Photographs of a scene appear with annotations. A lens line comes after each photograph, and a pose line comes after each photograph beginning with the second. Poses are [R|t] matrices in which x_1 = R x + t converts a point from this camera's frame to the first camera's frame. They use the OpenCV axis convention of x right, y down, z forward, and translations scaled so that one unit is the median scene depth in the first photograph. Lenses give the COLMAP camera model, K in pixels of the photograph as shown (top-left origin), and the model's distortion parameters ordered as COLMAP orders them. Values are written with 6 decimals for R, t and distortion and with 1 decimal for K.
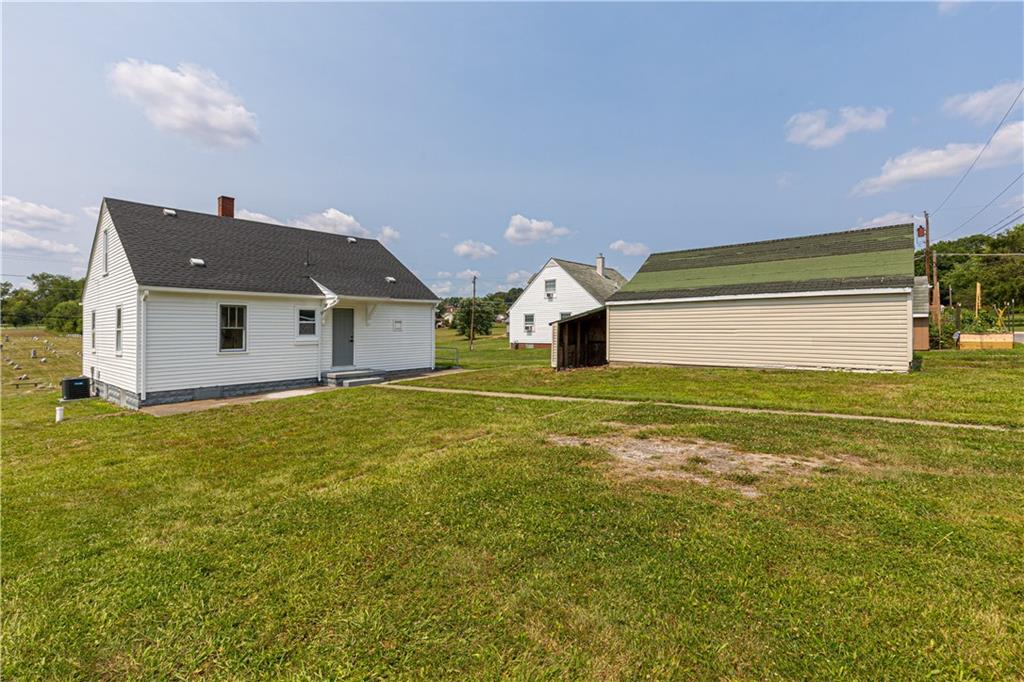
lens RADIAL K [[468.7, 0, 511.3], [0, 468.7, 328.3], [0, 0, 1]] dist [-0.000925, -0.000182]
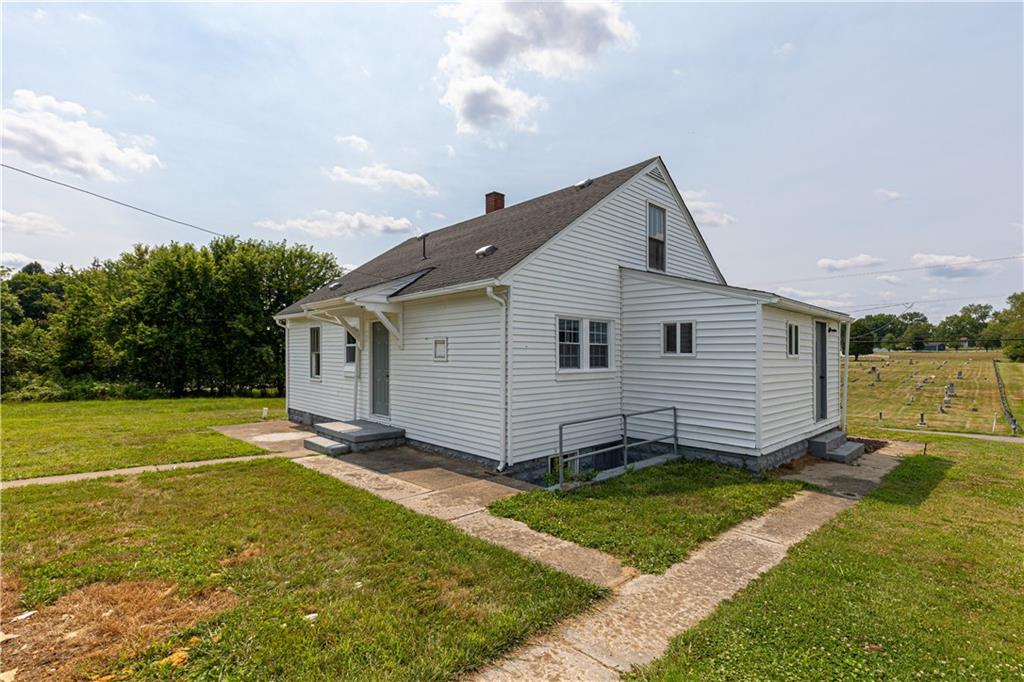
lens RADIAL K [[471.9, 0, 511.6], [0, 471.9, 350.4], [0, 0, 1]] dist [-0.000336, -0.000037]
pose [[-0.093800, 0.002998, -0.995587, 0.249210], [-0.003981, 0.999986, 0.003386, -0.007835], [0.995583, 0.004281, -0.093787, 1.296026]]
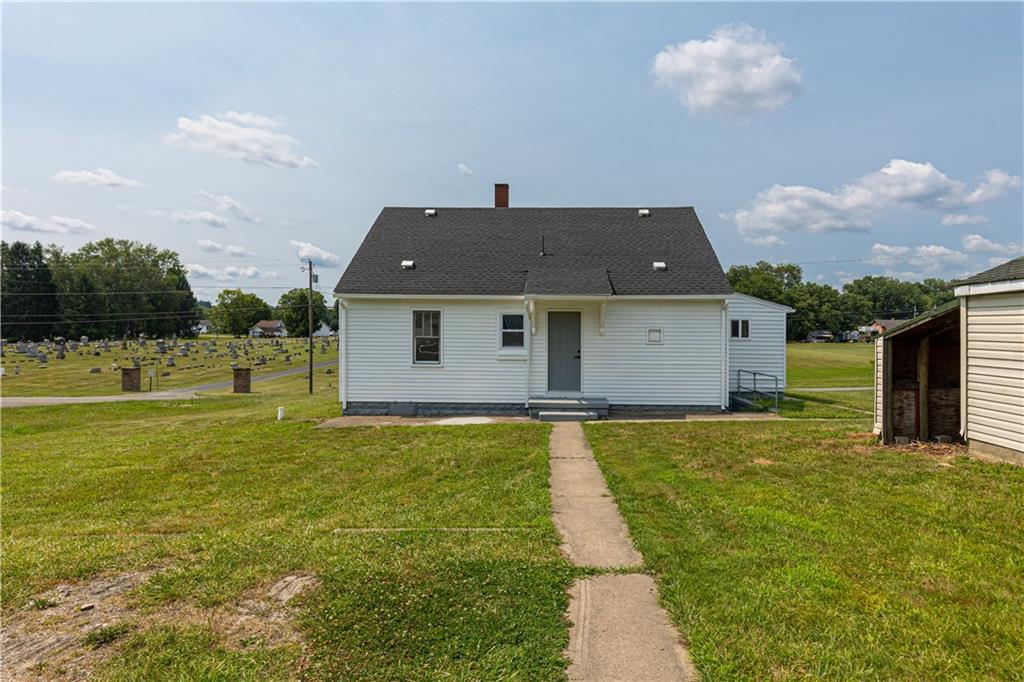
lens RADIAL K [[619.0, 0, 513.5], [0, 619.0, 327.5], [0, 0, 1]] dist [0.002229, 0.000291]
pose [[0.620573, 0.007094, -0.784116, 0.360327], [-0.011550, 0.999933, -0.000095, -0.017949], [0.784064, 0.009115, 0.620614, 0.362516]]
